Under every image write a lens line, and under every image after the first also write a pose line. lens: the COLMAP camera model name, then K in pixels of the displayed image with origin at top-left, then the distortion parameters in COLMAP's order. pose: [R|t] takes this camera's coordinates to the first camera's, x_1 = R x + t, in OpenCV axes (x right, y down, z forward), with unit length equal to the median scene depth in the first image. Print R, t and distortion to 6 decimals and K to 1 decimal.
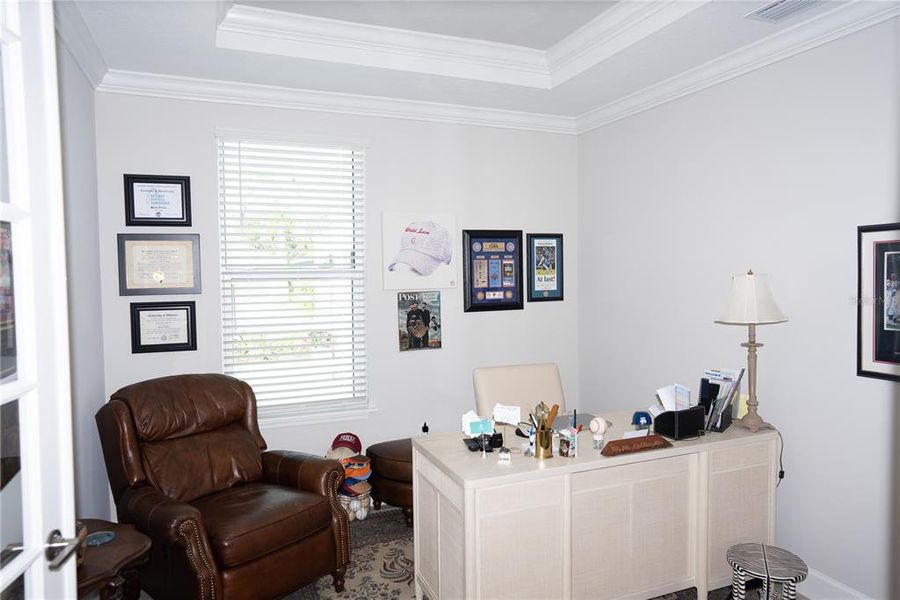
lens RADIAL K [[597.6, 0, 452.2], [0, 597.6, 297.7], [0, 0, 1]] dist [-0.039859, 0.029265]
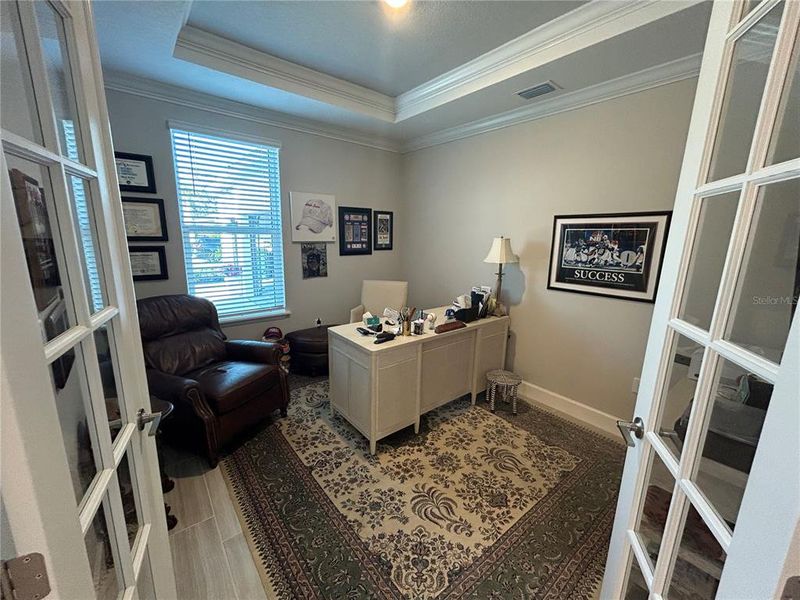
lens RADIAL K [[324.7, 0, 398.3], [0, 324.7, 300.3], [0, 0, 1]] dist [-0.000753, 0.000810]
pose [[0.956847, -0.027475, 0.289291, -0.099973], [-0.019353, 0.987285, 0.157780, 0.000362], [-0.289947, -0.156570, 0.944149, 0.041988]]
